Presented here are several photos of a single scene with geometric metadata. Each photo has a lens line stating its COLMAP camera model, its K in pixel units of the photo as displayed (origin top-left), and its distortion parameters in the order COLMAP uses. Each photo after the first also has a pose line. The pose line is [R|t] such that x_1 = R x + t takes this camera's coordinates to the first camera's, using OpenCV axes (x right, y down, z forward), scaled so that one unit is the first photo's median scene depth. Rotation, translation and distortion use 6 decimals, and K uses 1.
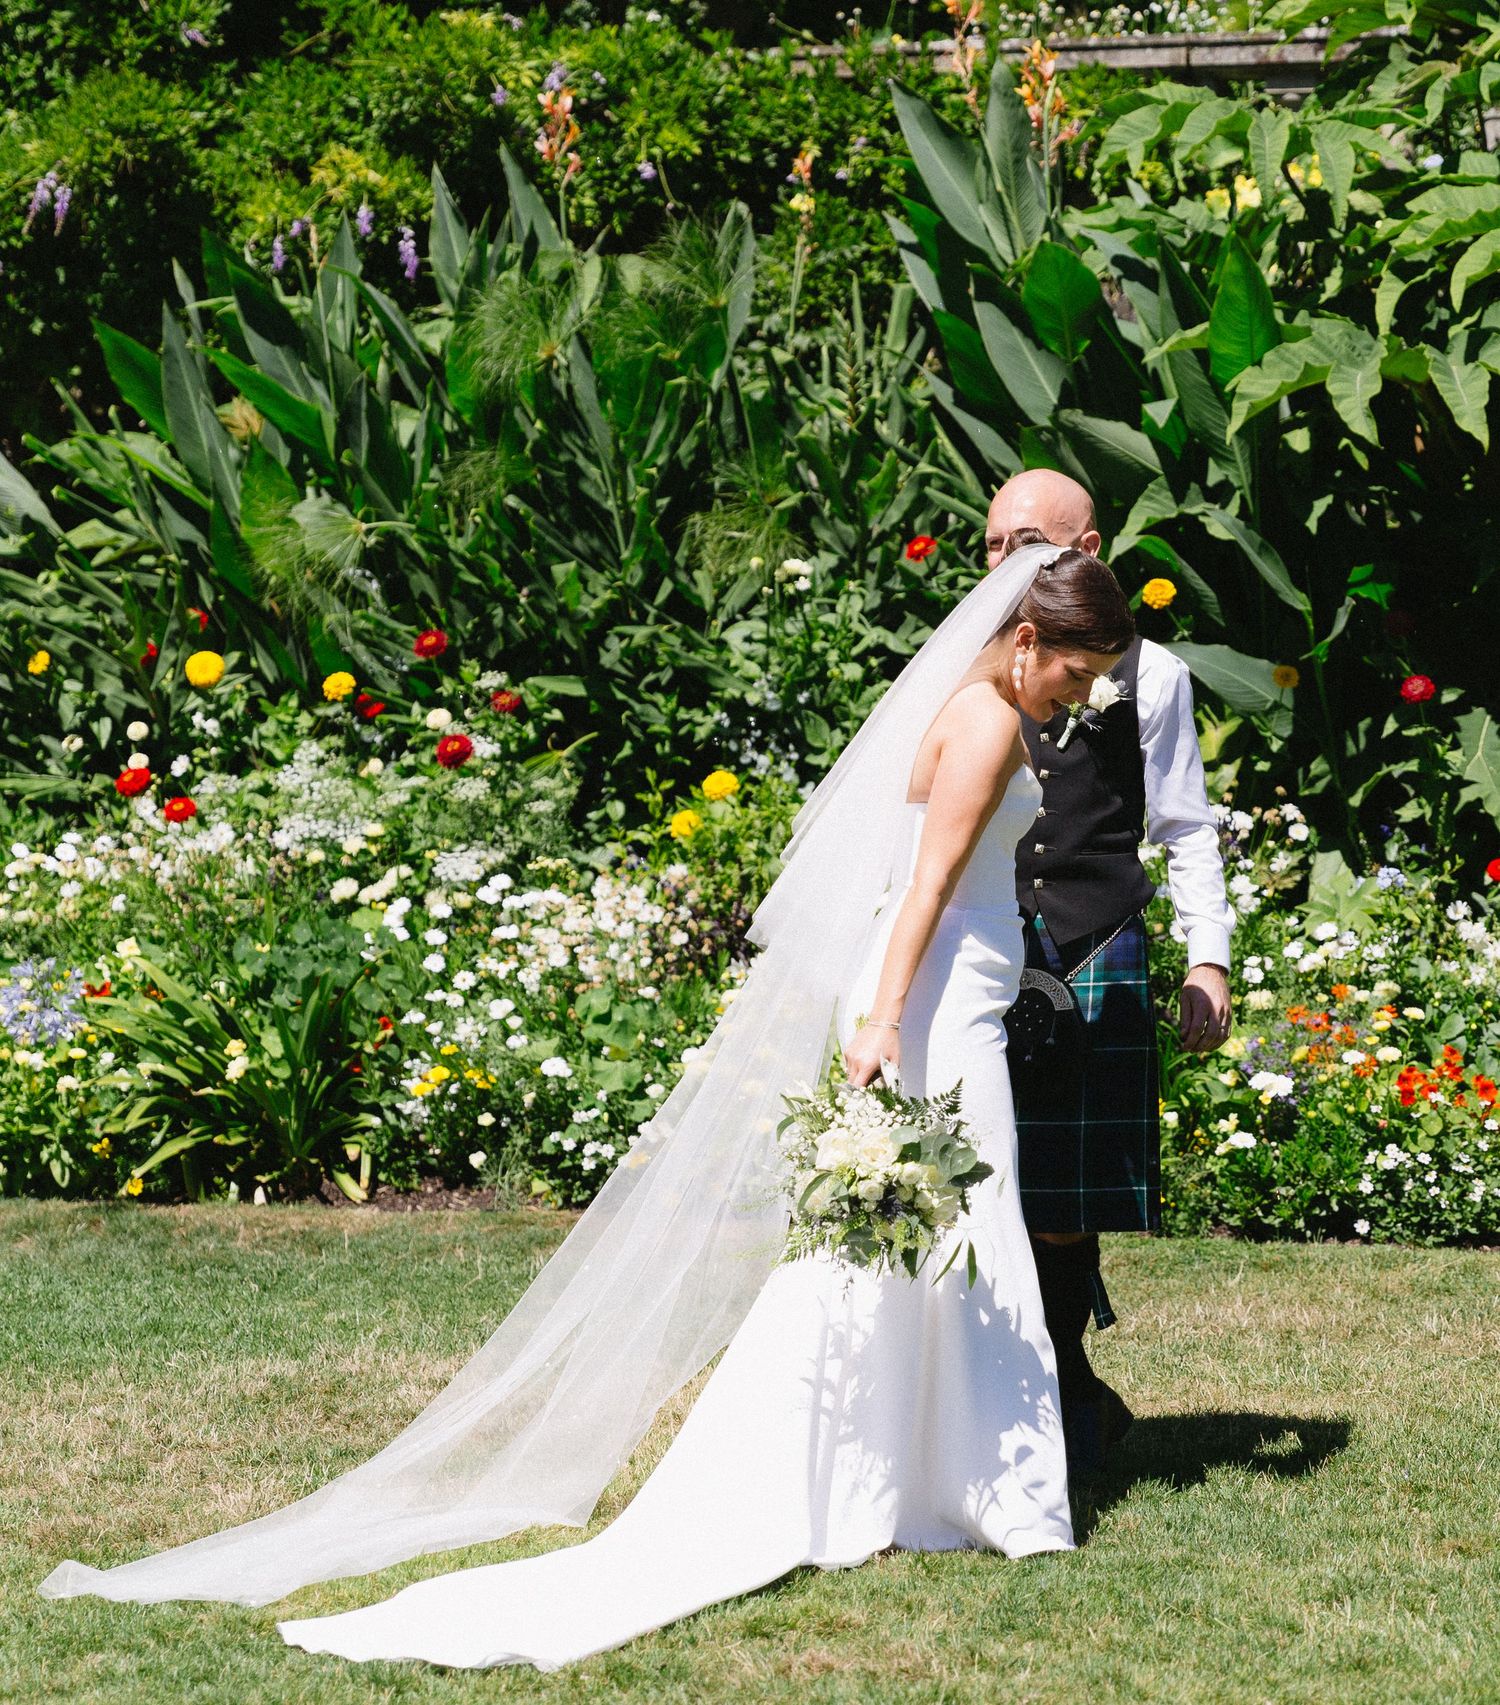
lens RADIAL K [[790.4, 0, 750.0], [0, 790.4, 853.7], [0, 0, 1]] dist [-0.002303, 0.000338]
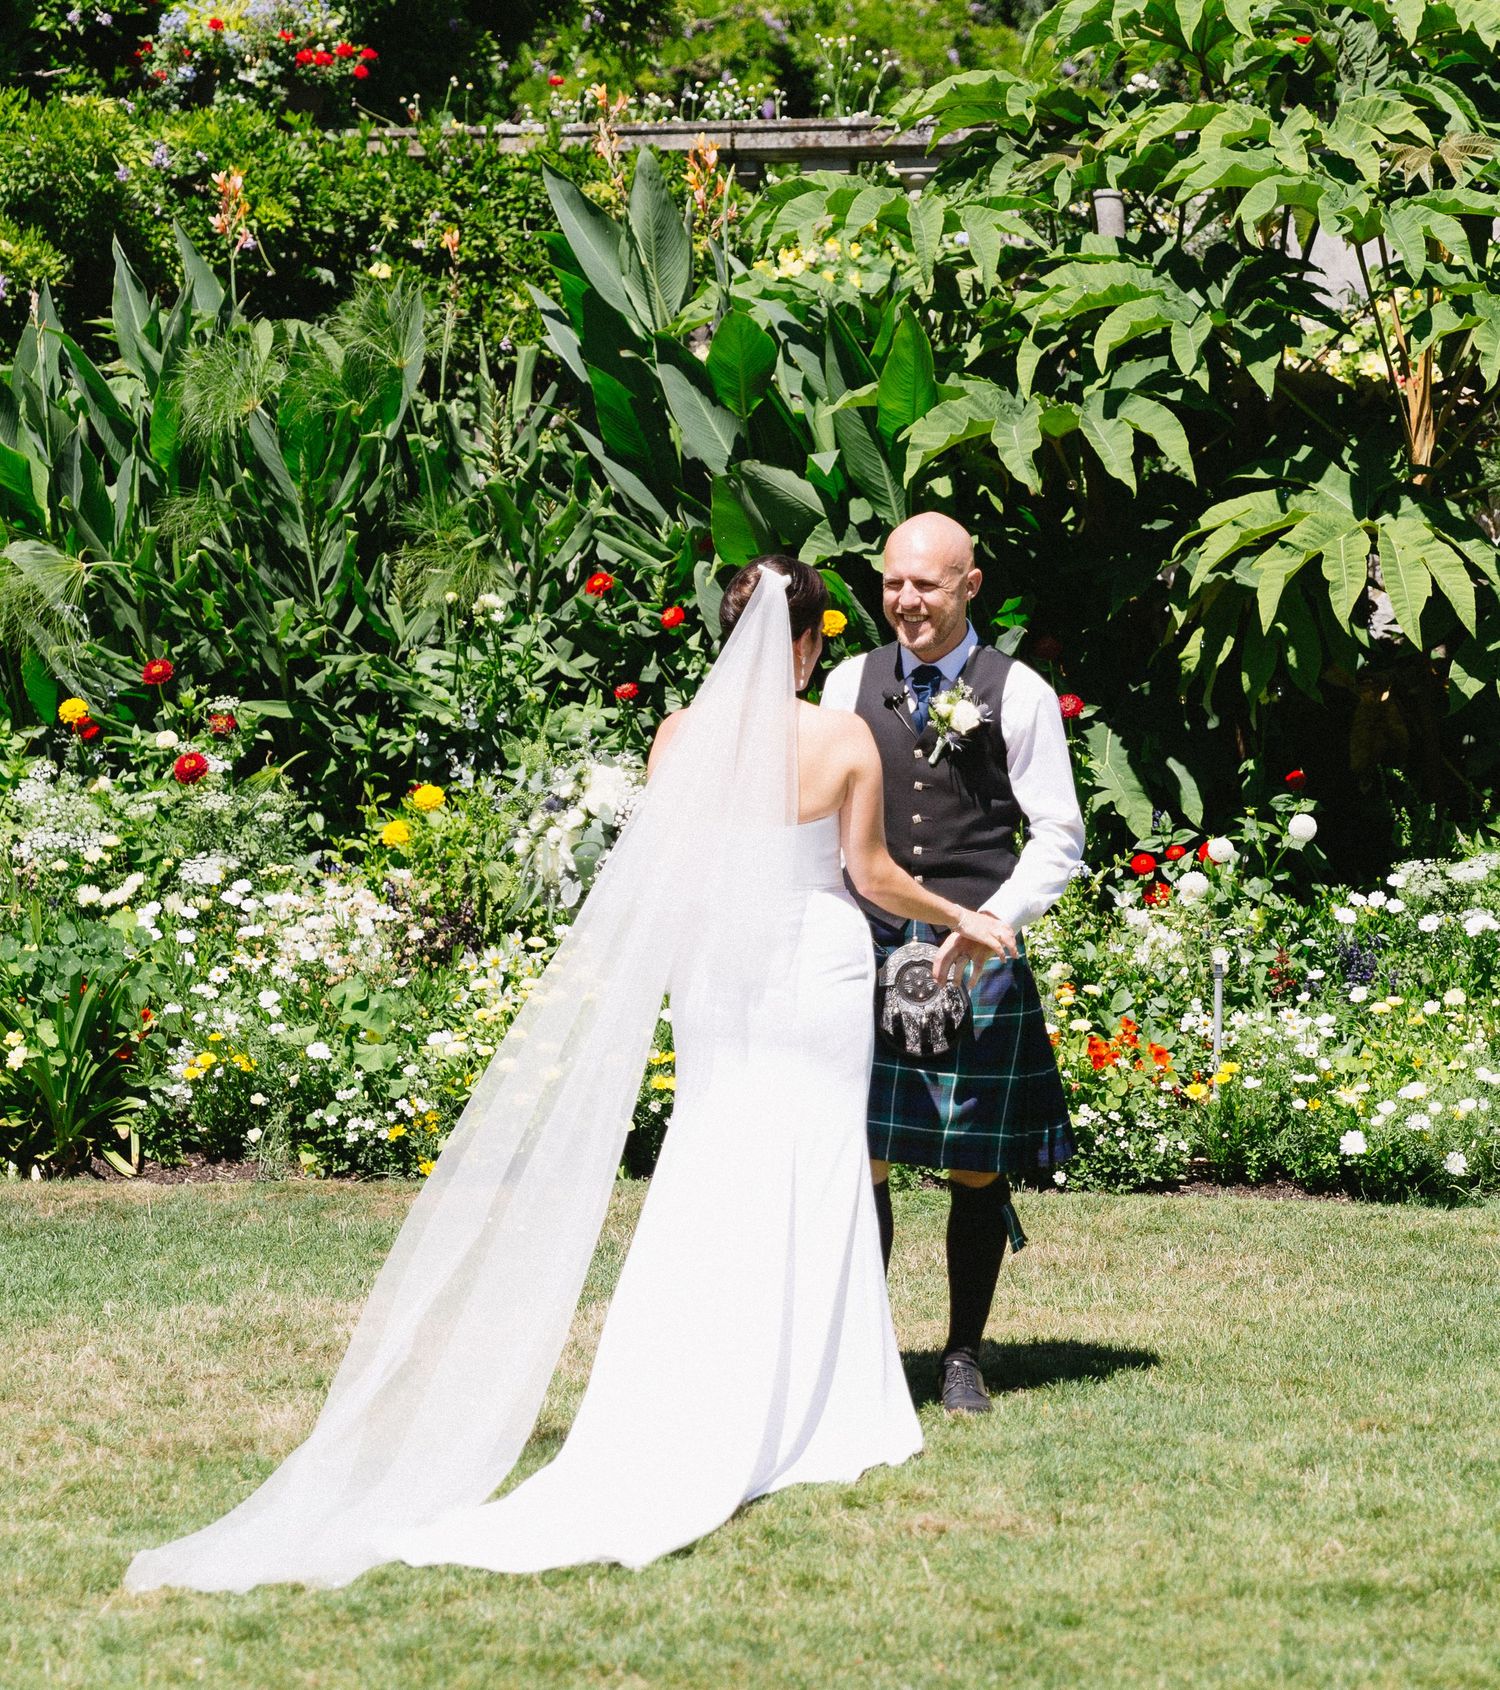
lens RADIAL K [[681.0, 0, 750.4], [0, 681.0, 843.1], [0, 0, 1]] dist [-0.000877, -0.000639]
pose [[0.999713, -0.010927, 0.021332, 0.389162], [0.010998, 0.999934, -0.003221, -0.013835], [-0.021295, 0.003455, 0.999767, 0.032700]]
